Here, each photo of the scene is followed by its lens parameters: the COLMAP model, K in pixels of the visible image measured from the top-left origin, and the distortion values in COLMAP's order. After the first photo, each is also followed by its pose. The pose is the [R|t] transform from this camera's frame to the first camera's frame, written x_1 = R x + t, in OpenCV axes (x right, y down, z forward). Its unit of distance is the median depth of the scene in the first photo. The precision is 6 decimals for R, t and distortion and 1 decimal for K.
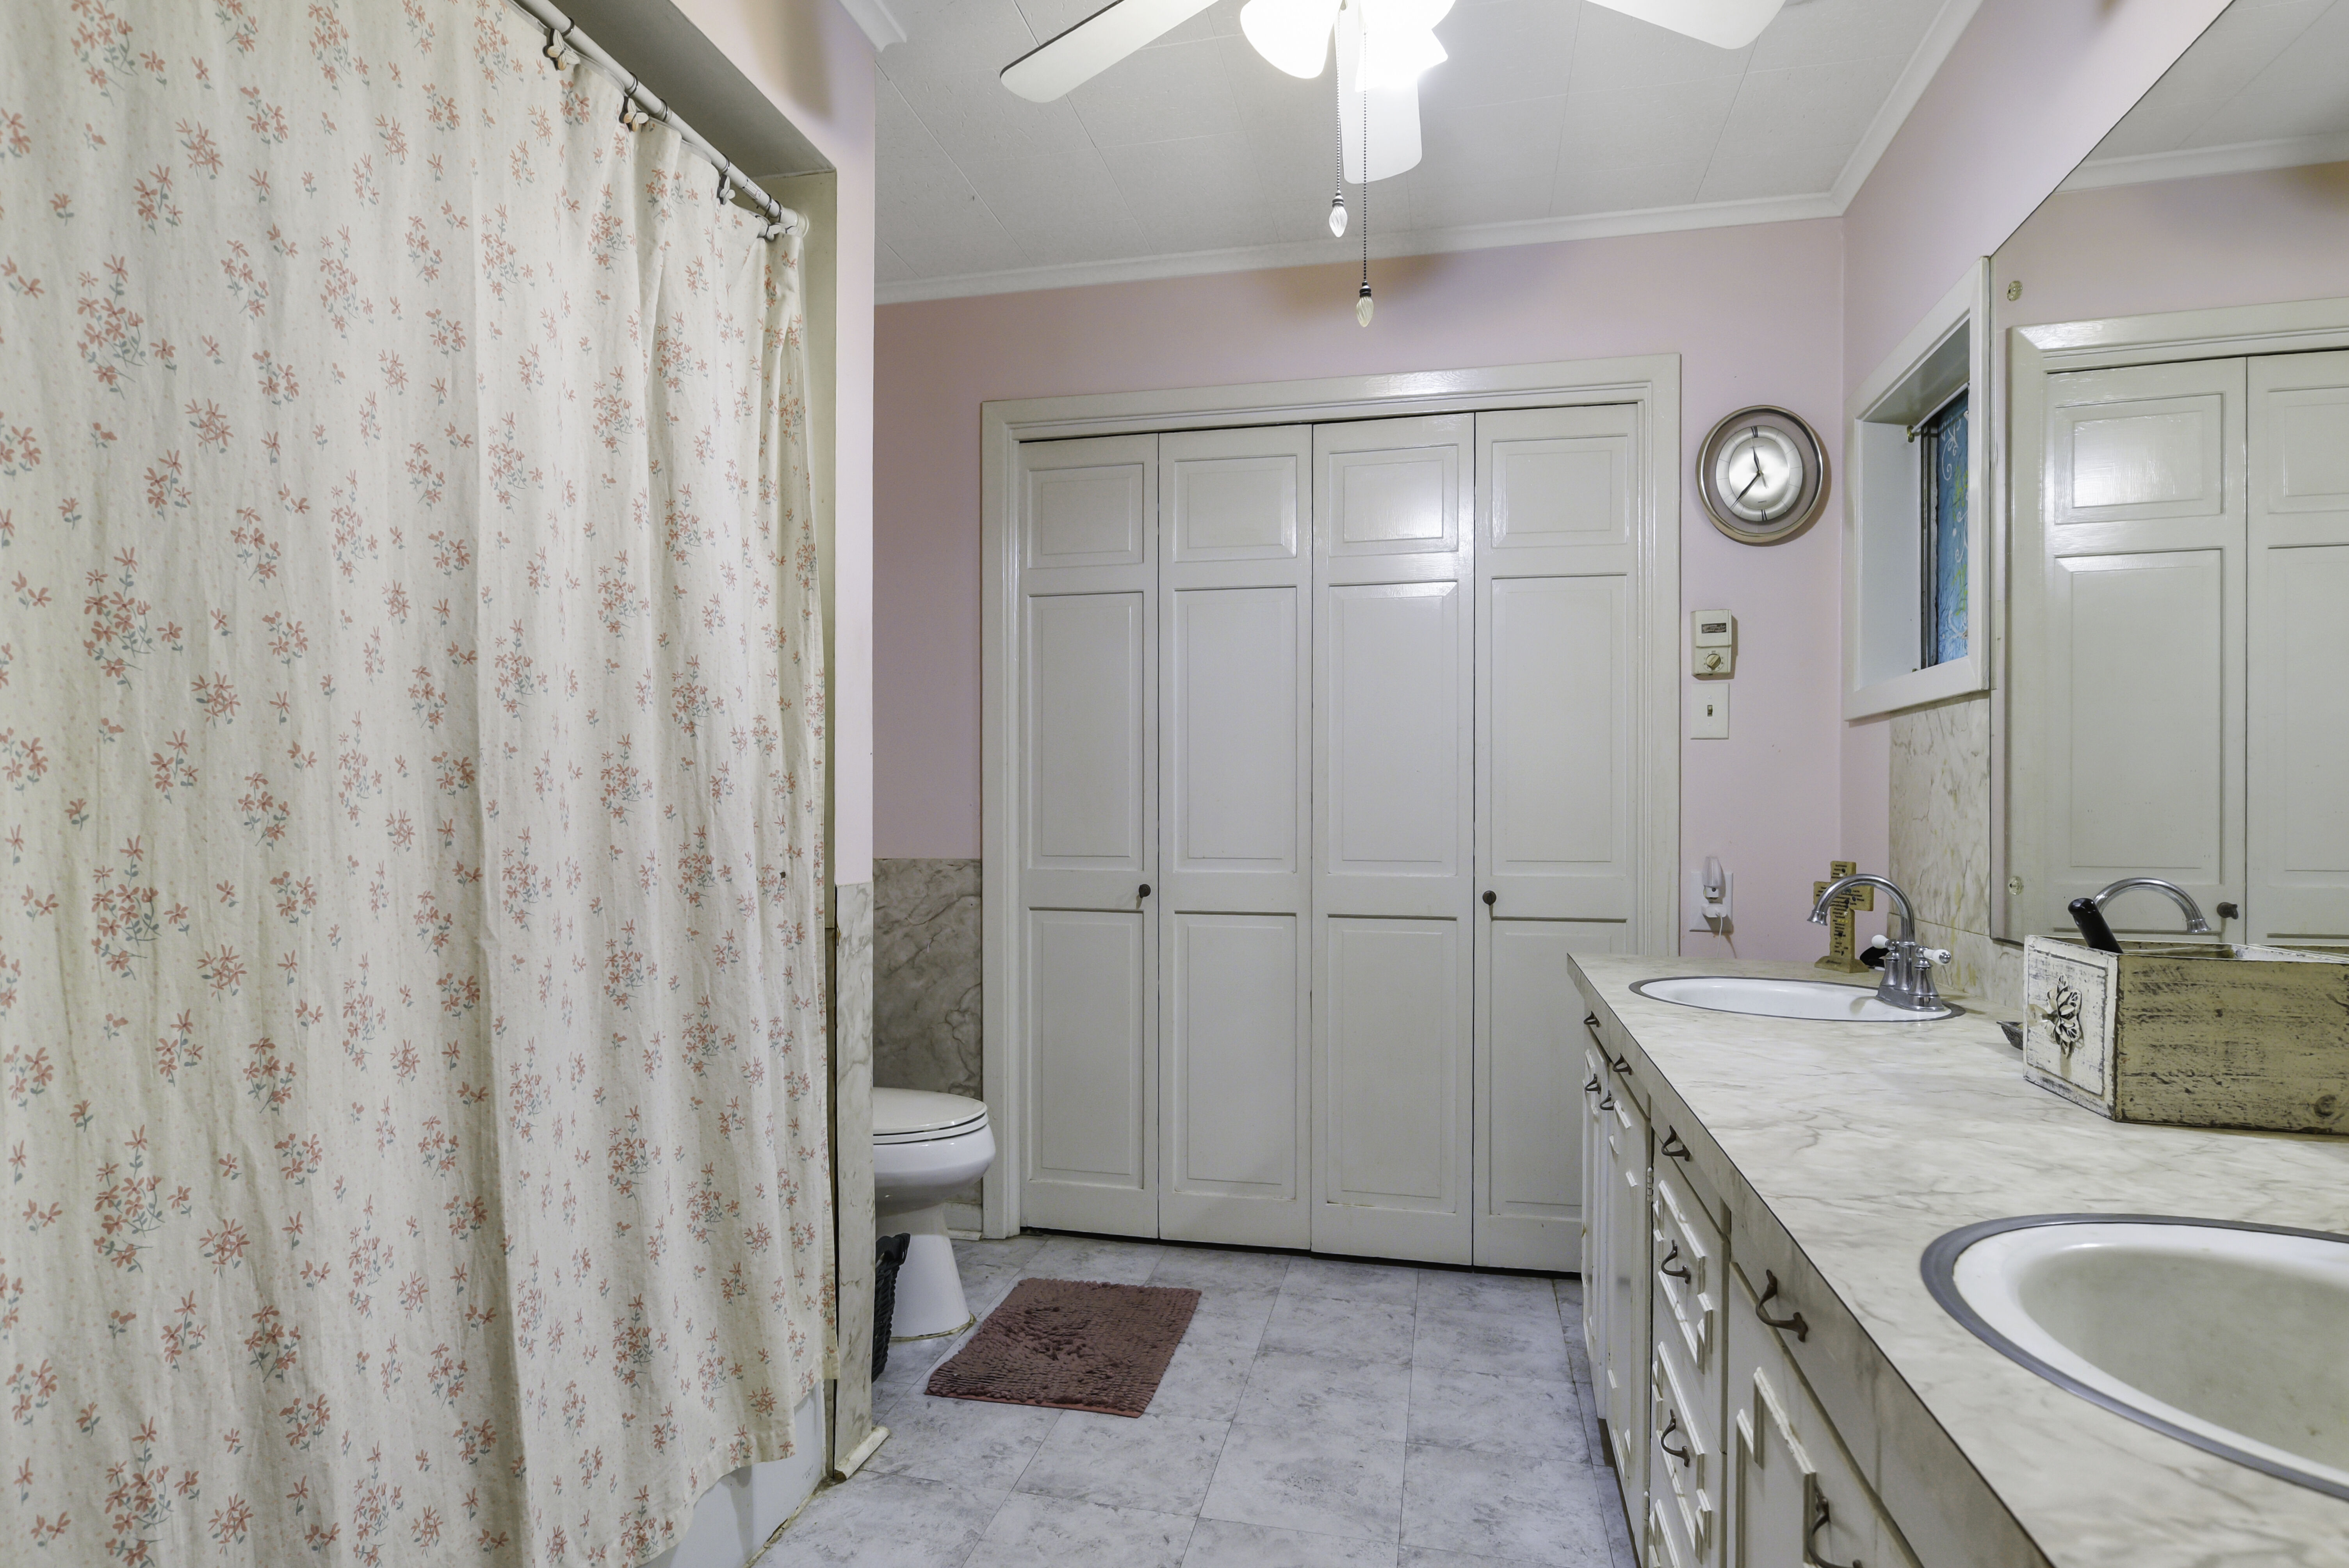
lens RADIAL K [[1247.9, 0, 1164.9], [0, 1247.9, 812.2], [0, 0, 1]] dist [0.013766, -0.046051]
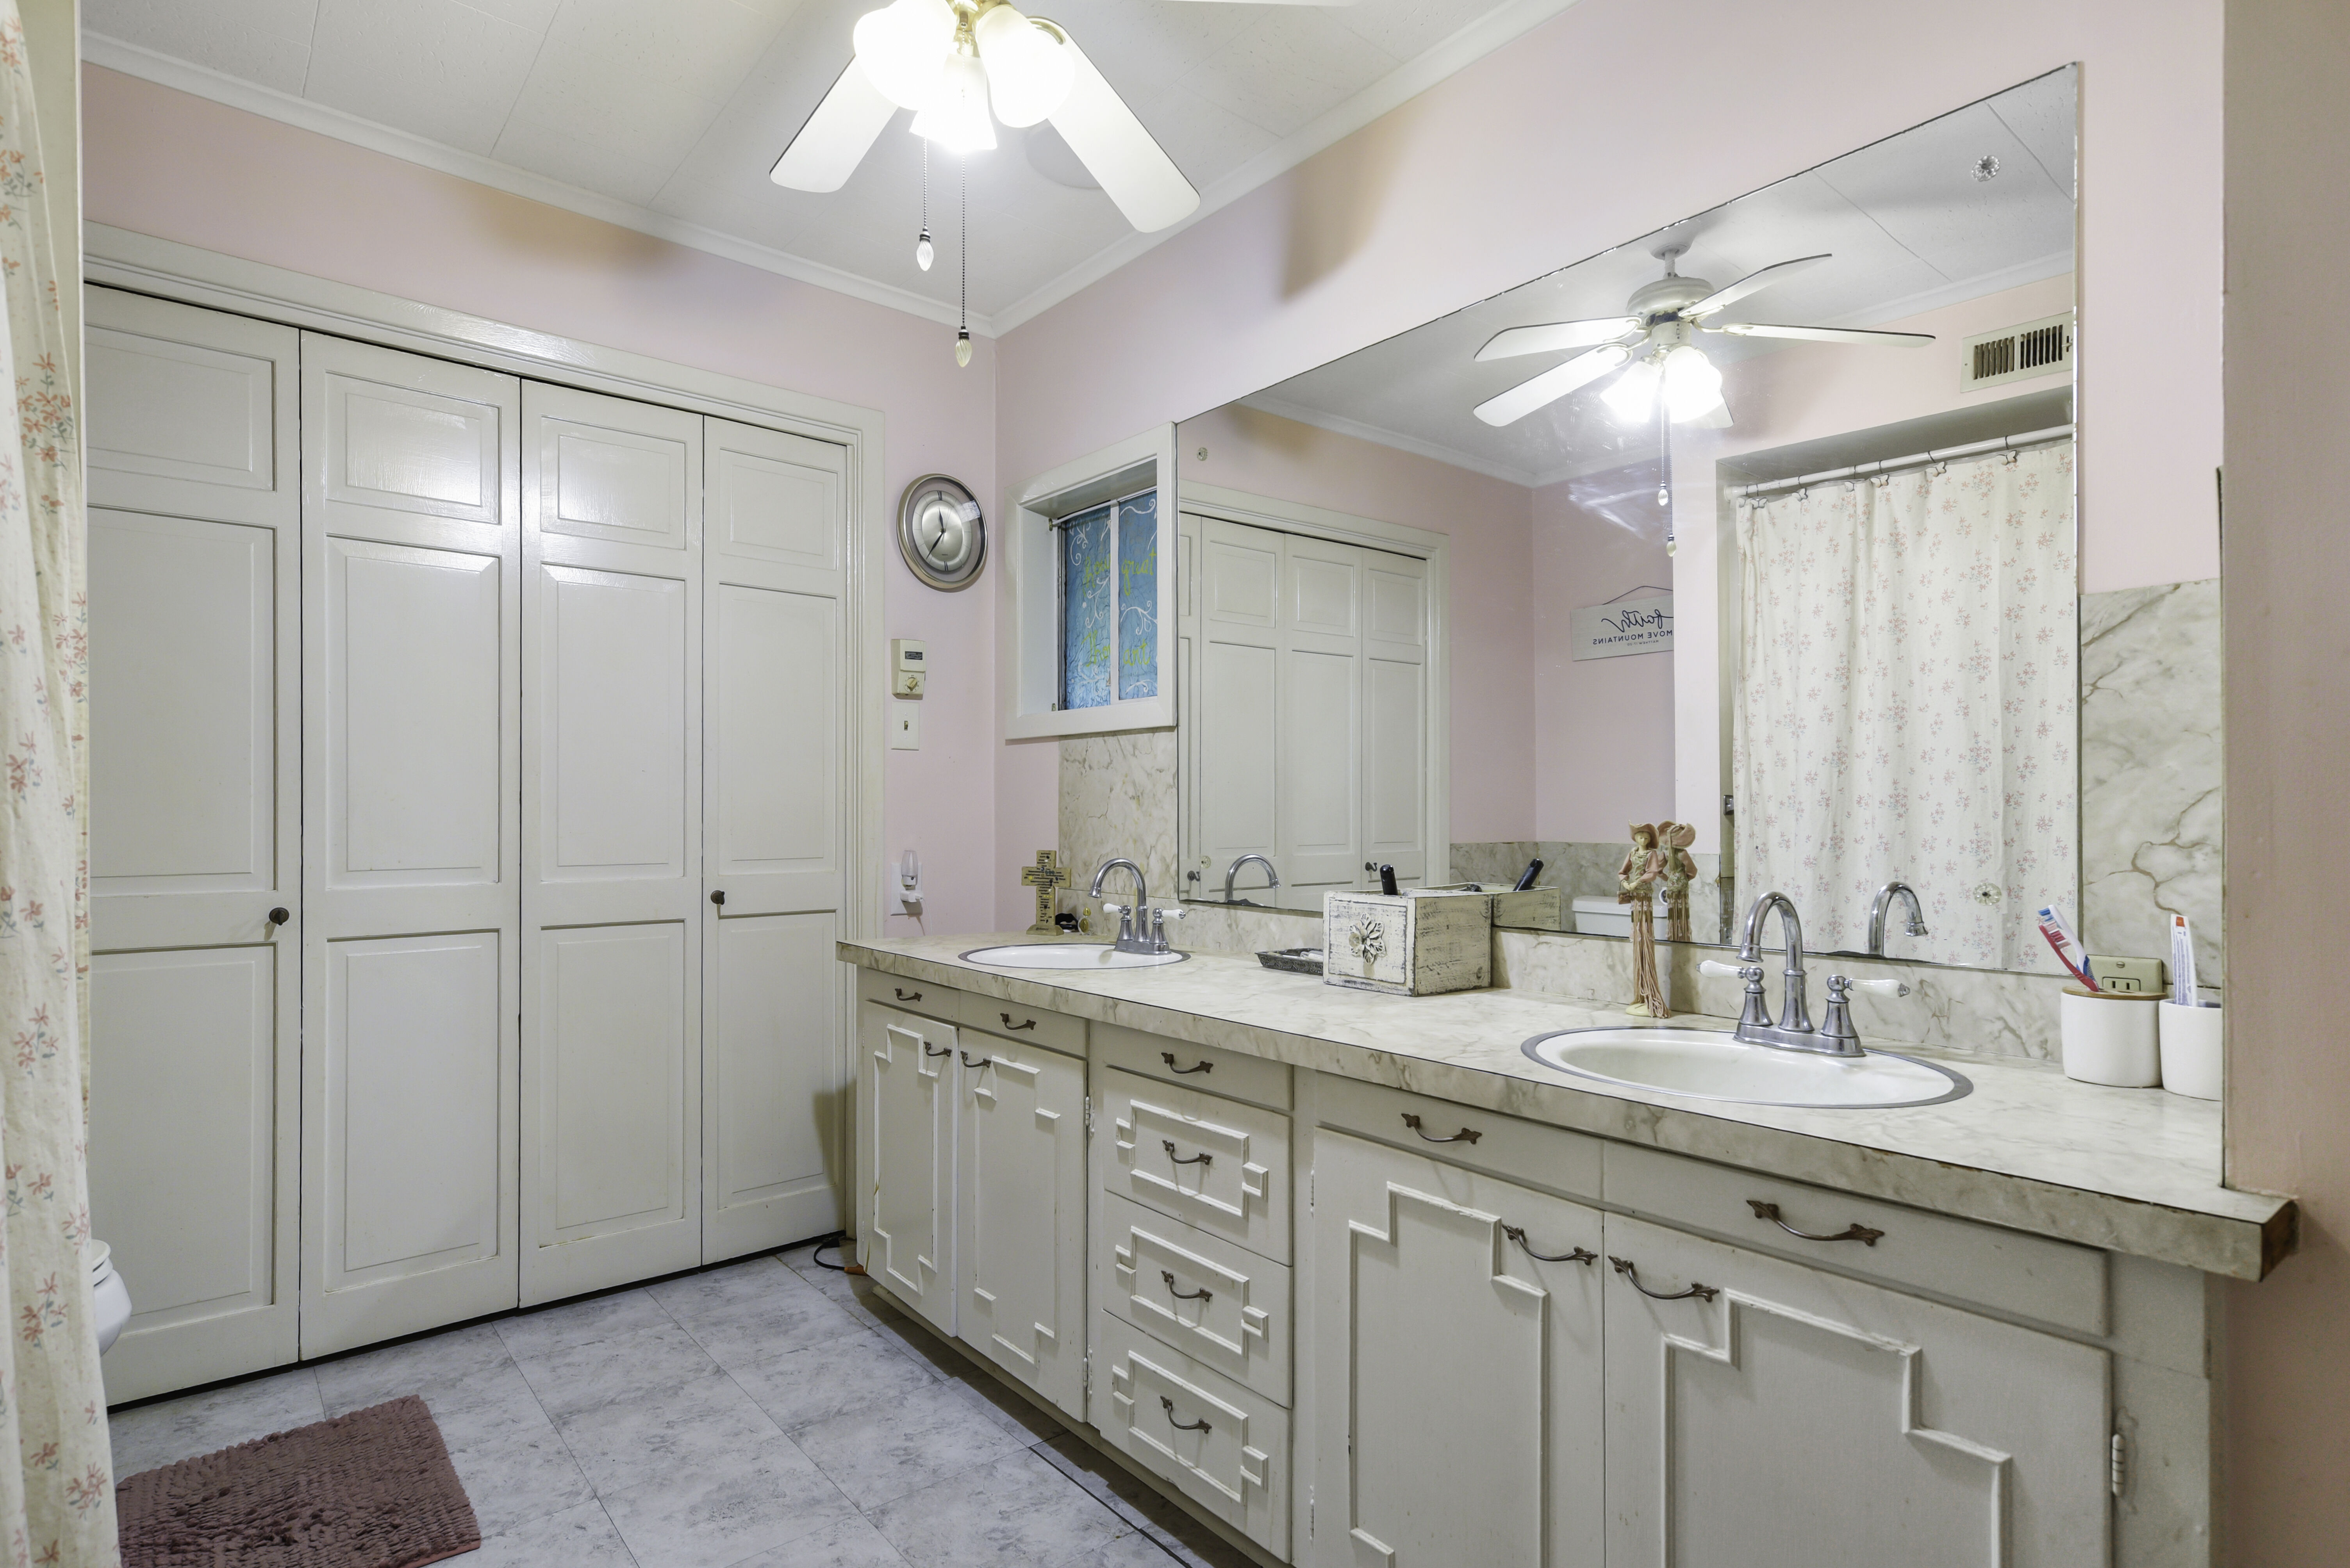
lens RADIAL K [[1200.0, 0, 1175.8], [0, 1200.0, 809.5], [0, 0, 1]] dist [0.003911, 0.007380]
pose [[0.603169, 0.000020, 0.797614, -0.338223], [0.002601, 0.999995, -0.001991, -0.000121], [-0.797610, 0.003275, 0.603165, 0.132616]]
